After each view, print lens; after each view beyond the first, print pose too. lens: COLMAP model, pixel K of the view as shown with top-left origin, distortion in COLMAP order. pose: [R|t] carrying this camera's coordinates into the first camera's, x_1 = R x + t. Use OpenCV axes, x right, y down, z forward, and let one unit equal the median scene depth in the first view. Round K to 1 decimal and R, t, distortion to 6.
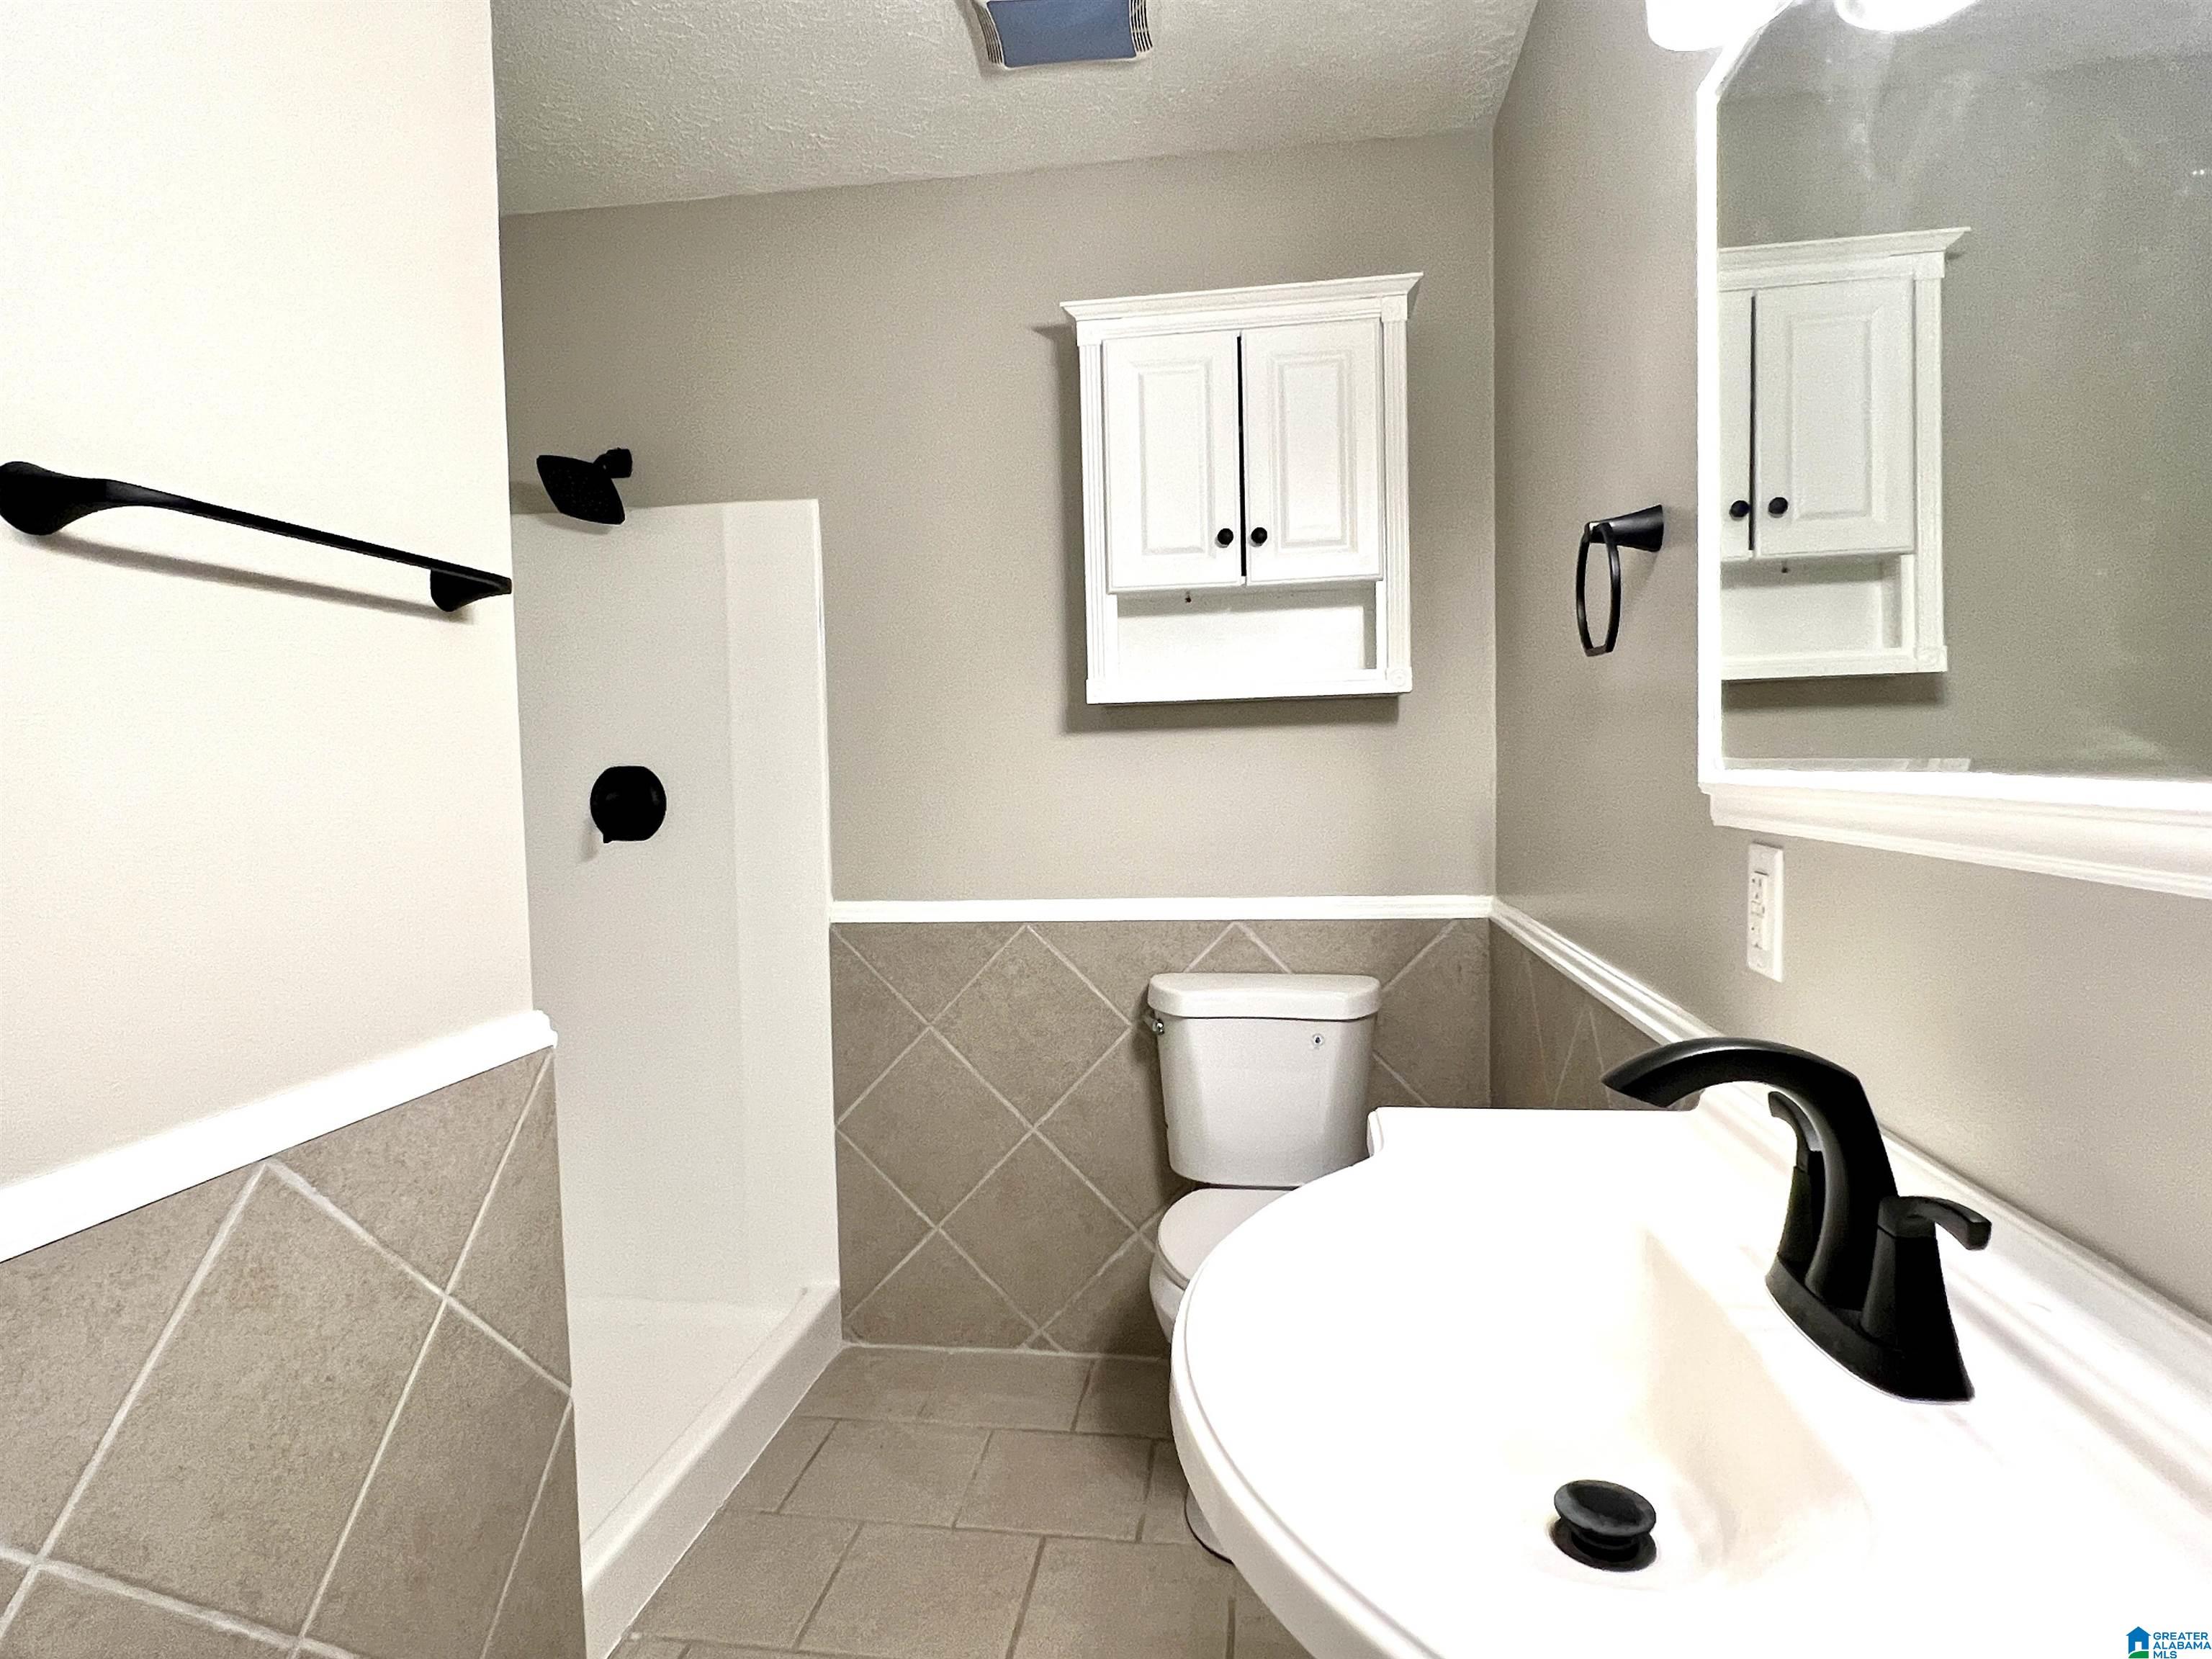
lens RADIAL K [[1262.0, 0, 1106.0], [0, 1262.0, 829.5], [0, 0, 1]] dist [-0.006156, -0.000809]
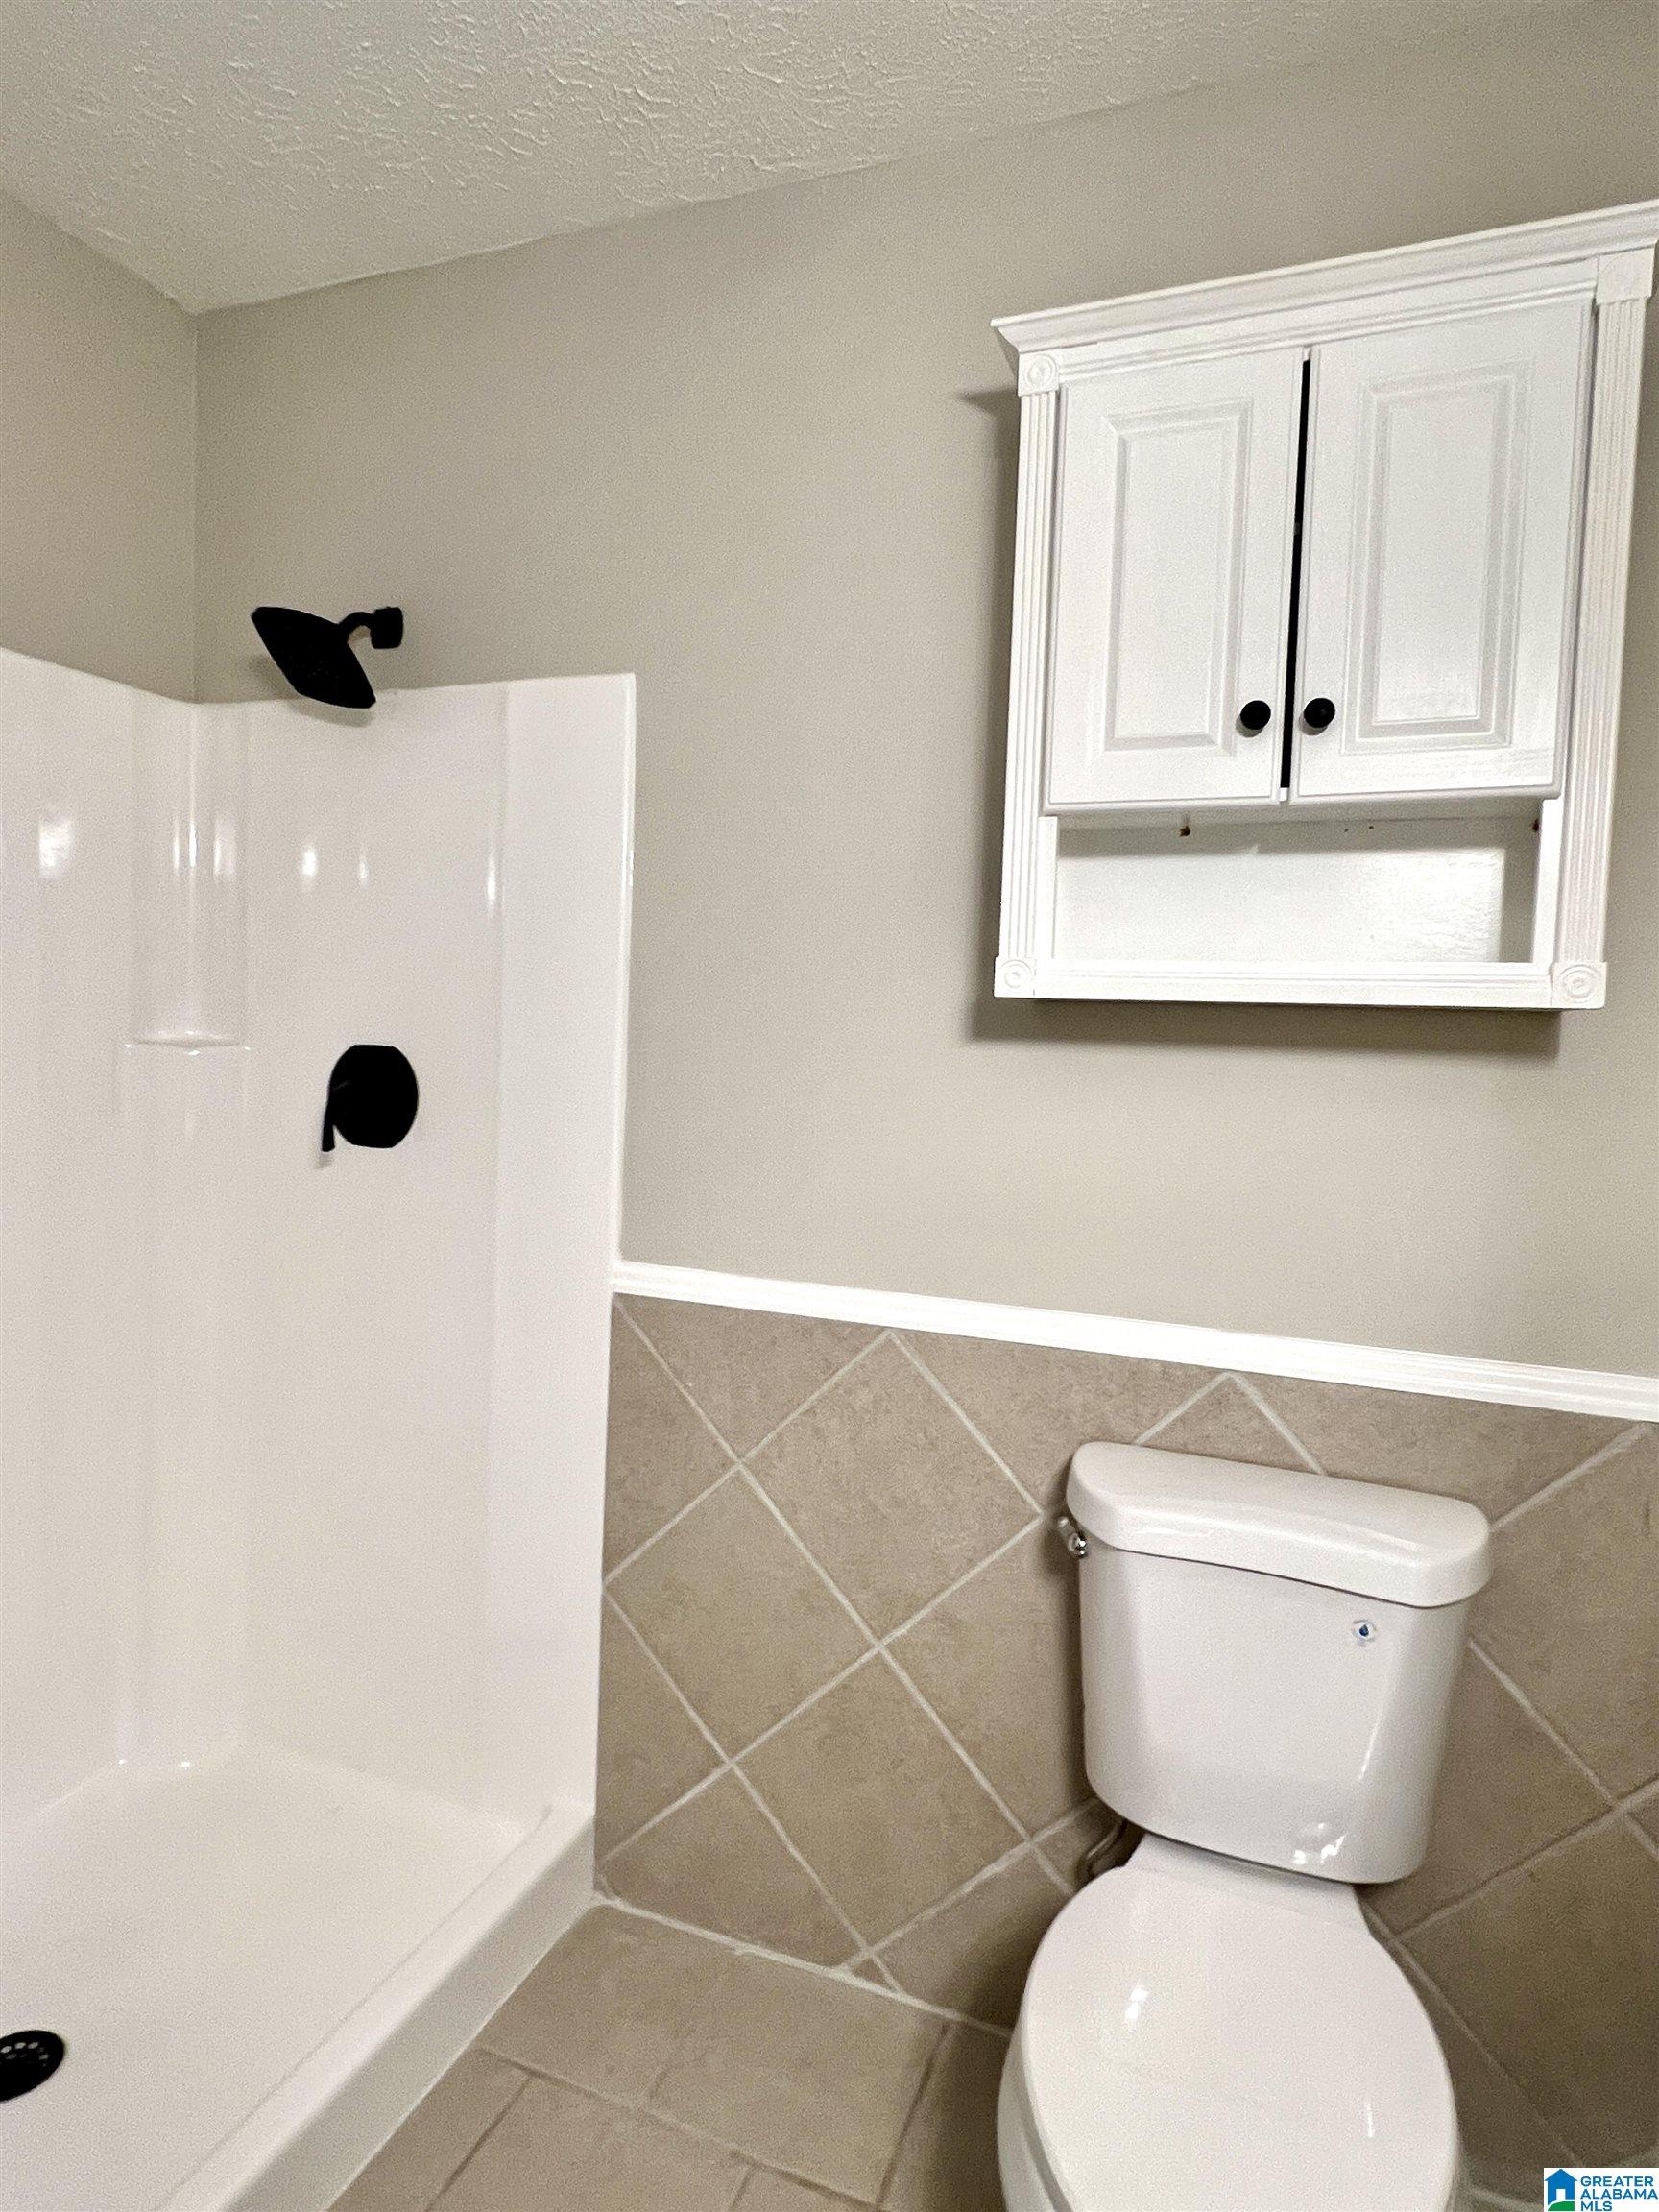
lens RADIAL K [[1262.0, 0, 818.1], [0, 1262.0, 1092.7], [0, 0, 1]] dist [-0.006156, -0.000809]
pose [[0.969926, 0.069651, -0.233221, 0.043023], [-0.069148, 0.997553, 0.010344, -0.050414], [0.233370, 0.006094, 0.972369, 0.365596]]
